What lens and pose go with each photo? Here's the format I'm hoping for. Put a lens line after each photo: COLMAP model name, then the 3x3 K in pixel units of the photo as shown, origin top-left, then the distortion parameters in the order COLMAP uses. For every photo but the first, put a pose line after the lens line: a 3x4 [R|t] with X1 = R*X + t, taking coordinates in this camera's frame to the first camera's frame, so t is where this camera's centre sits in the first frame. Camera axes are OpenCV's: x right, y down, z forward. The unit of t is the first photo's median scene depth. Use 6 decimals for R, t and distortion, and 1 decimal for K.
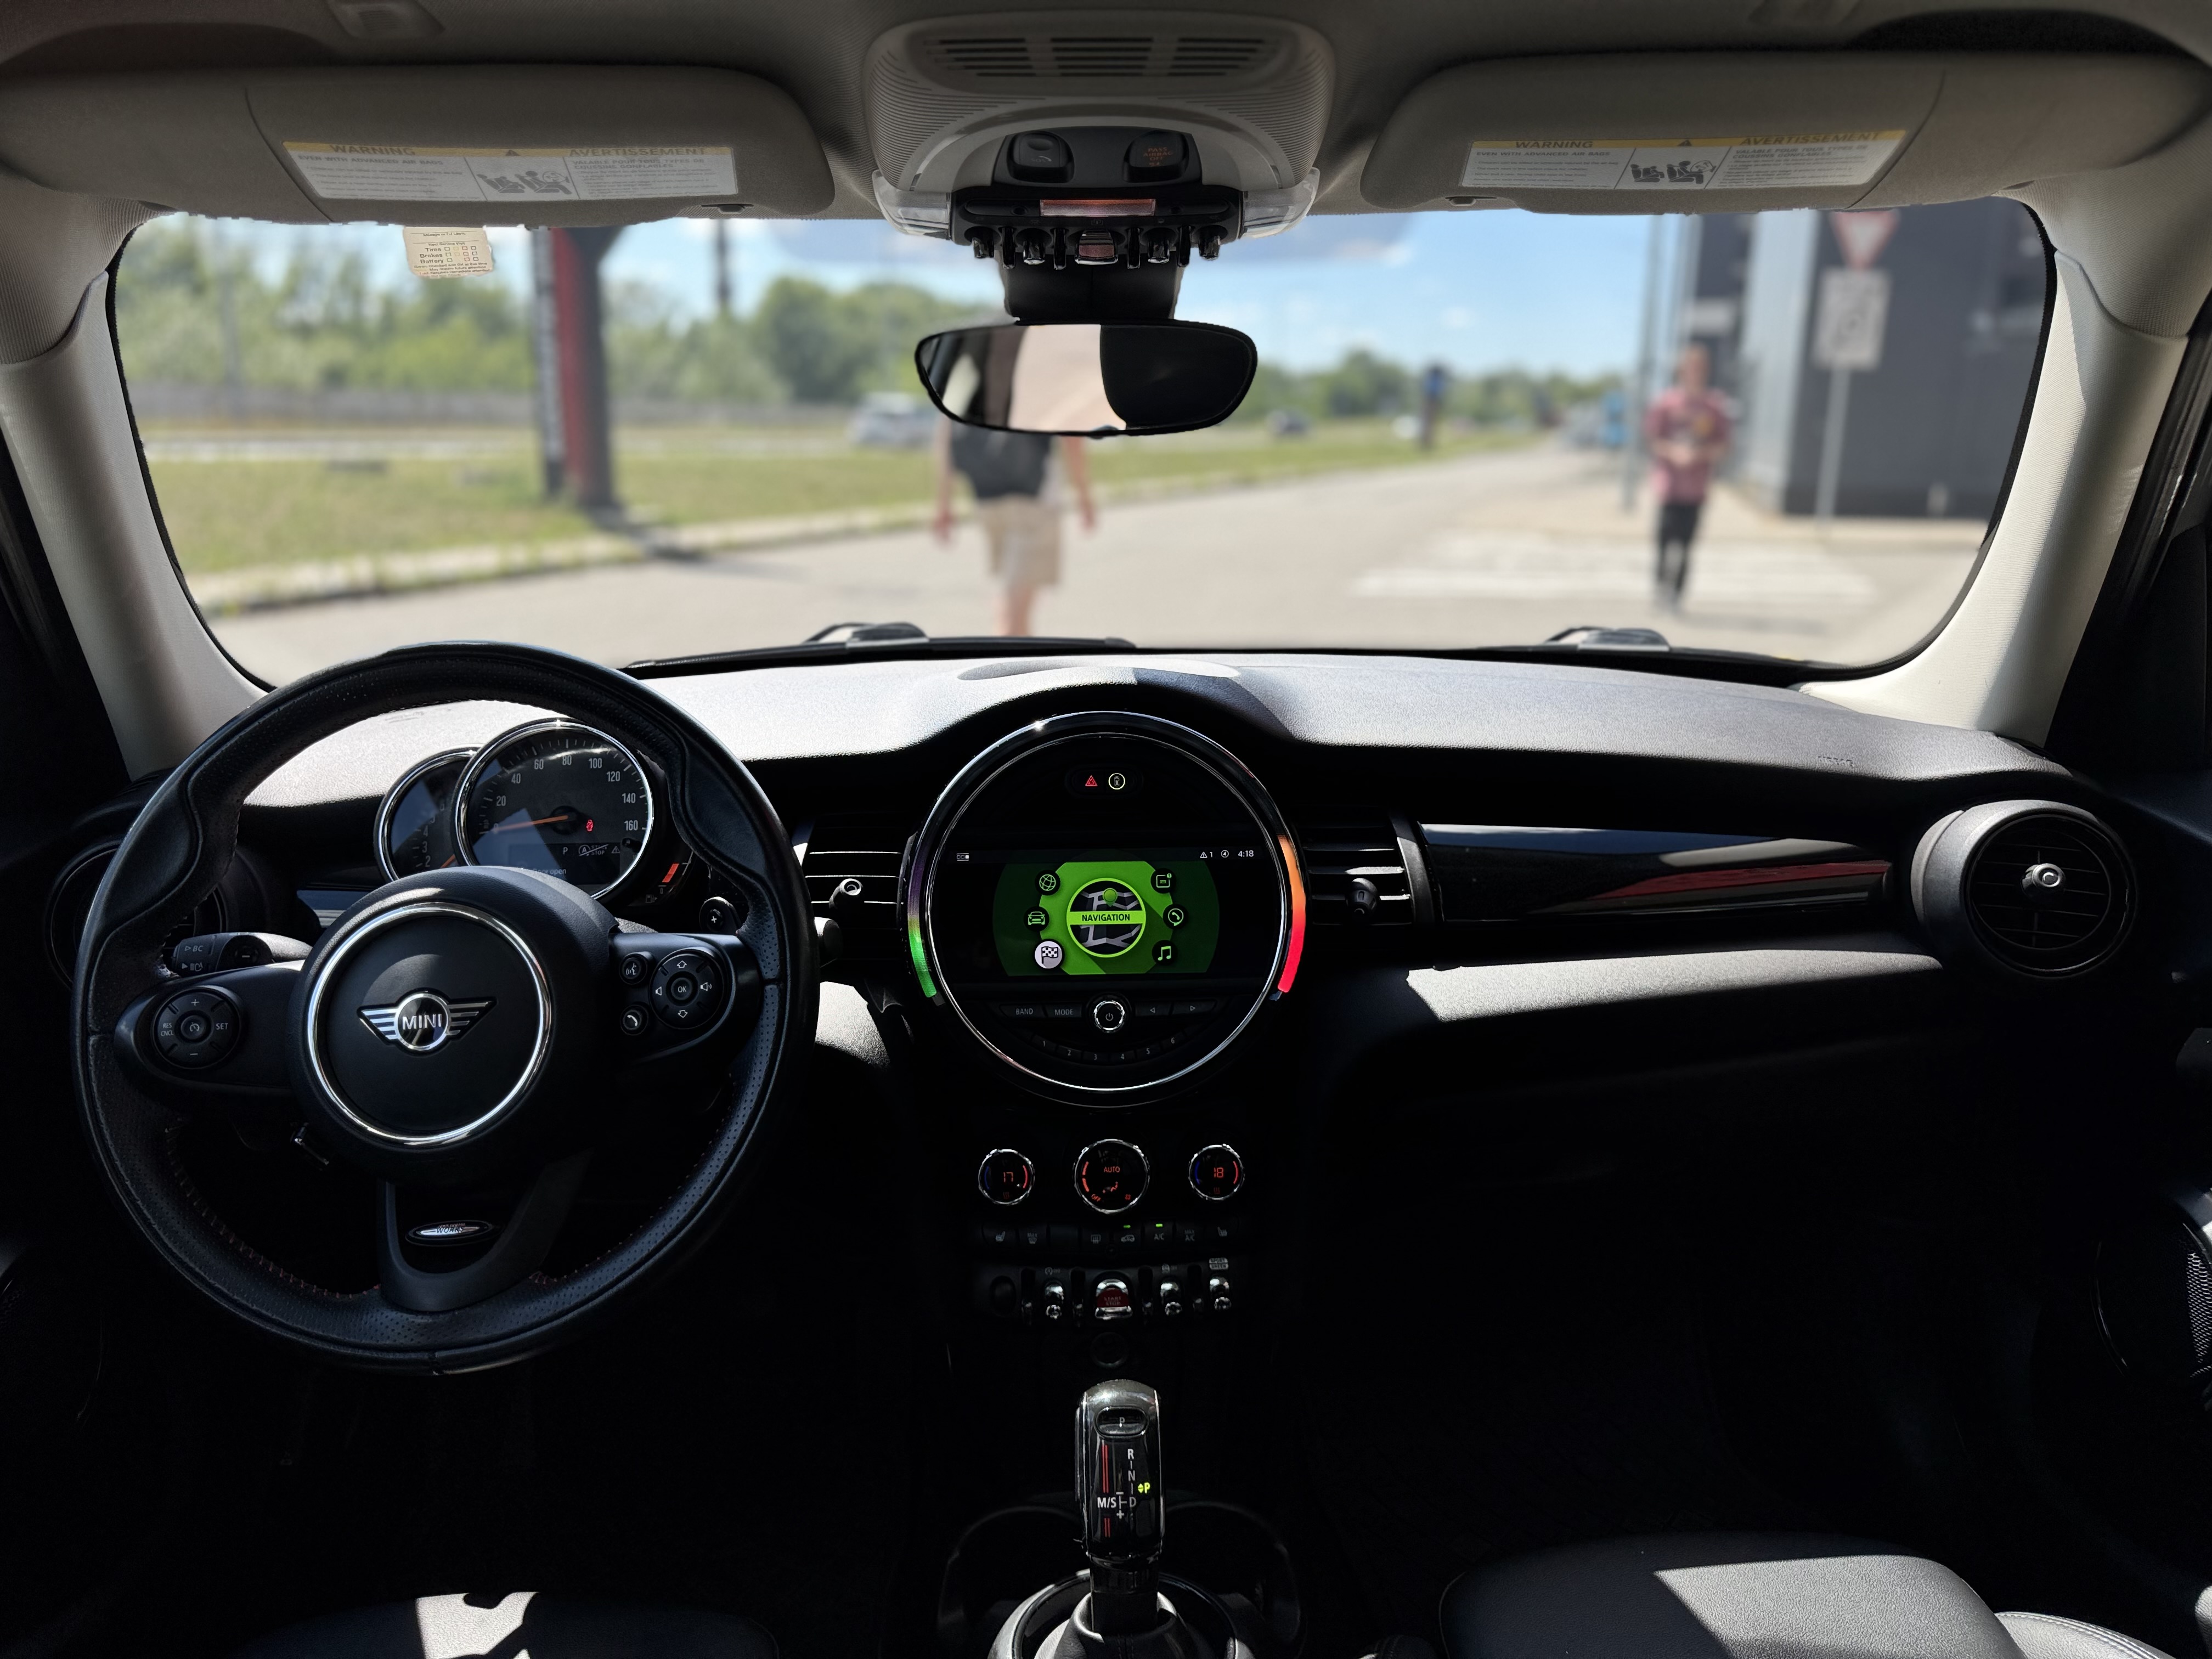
lens RADIAL K [[1543.6, 0, 1106.6], [0, 1543.6, 823.3], [0, 0, 1]] dist [0.000623, 0.000030]
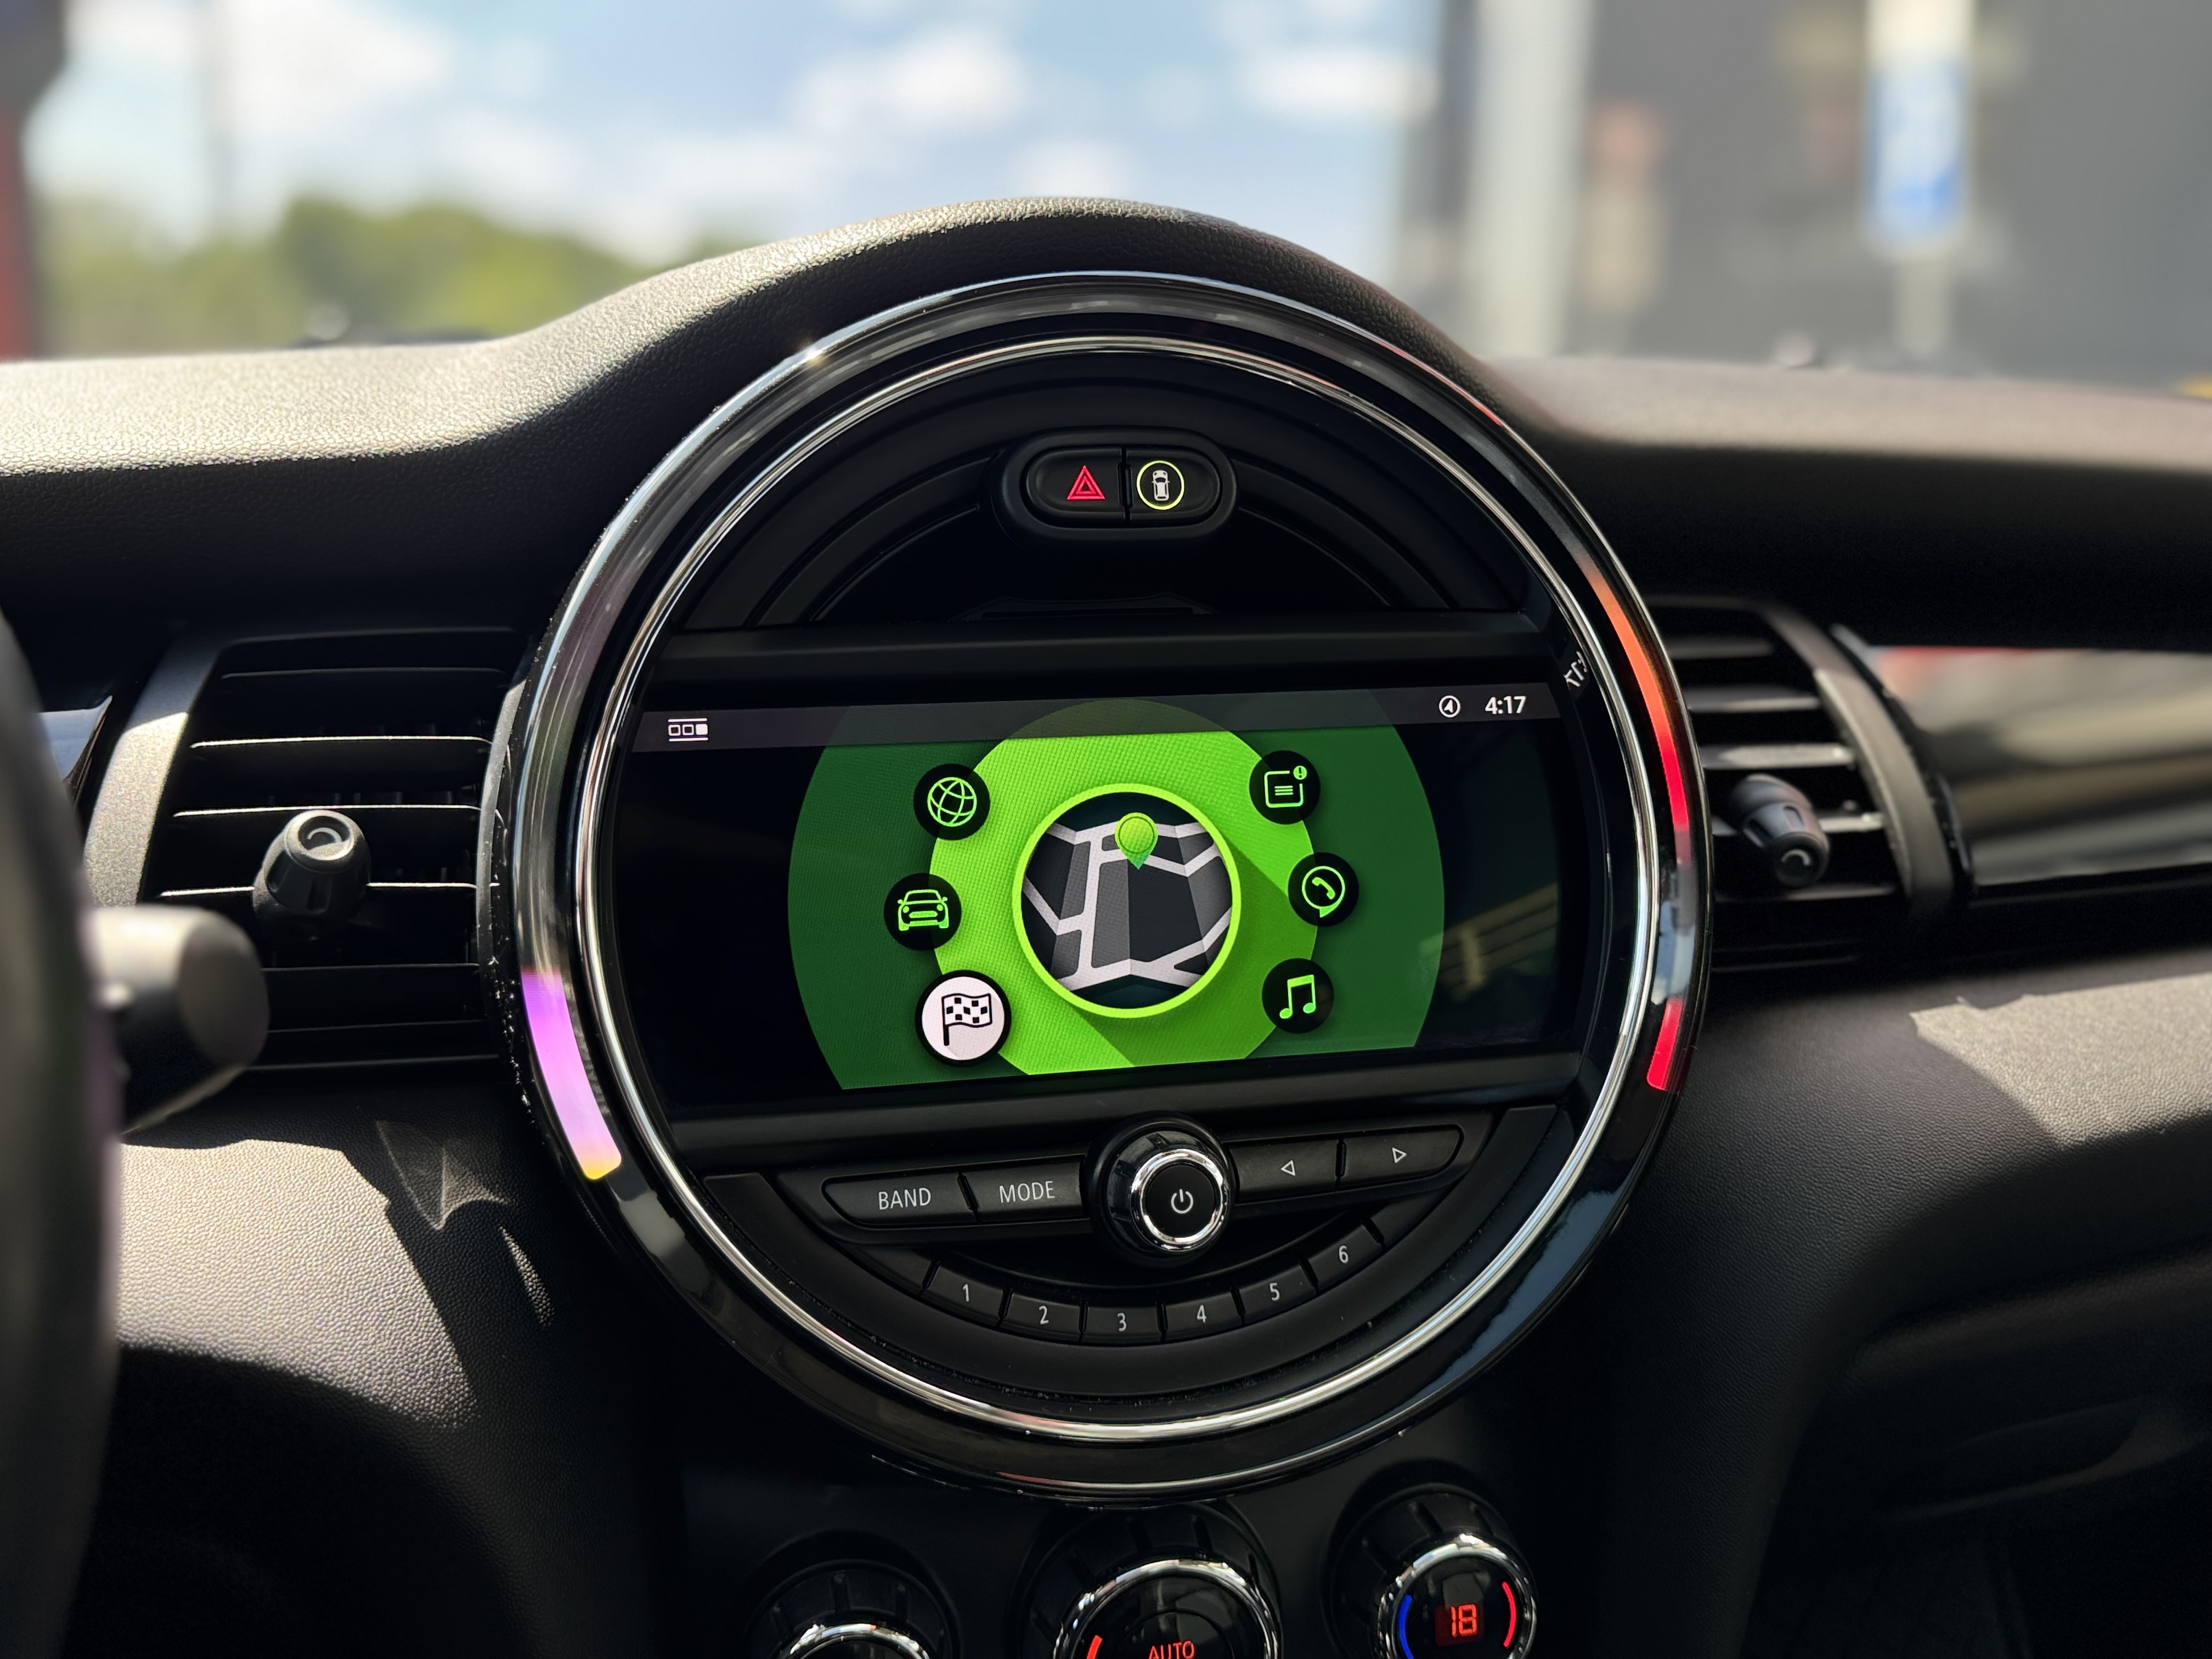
lens RADIAL K [[1872.2, 0, 1109.4], [0, 1872.2, 842.1], [0, 0, 1]] dist [0.036924, 0.002233]
pose [[0.978720, -0.030966, 0.202850, -0.087181], [0.033852, 0.999369, -0.010775, 0.052629], [-0.202388, 0.017413, 0.979151, 0.597396]]
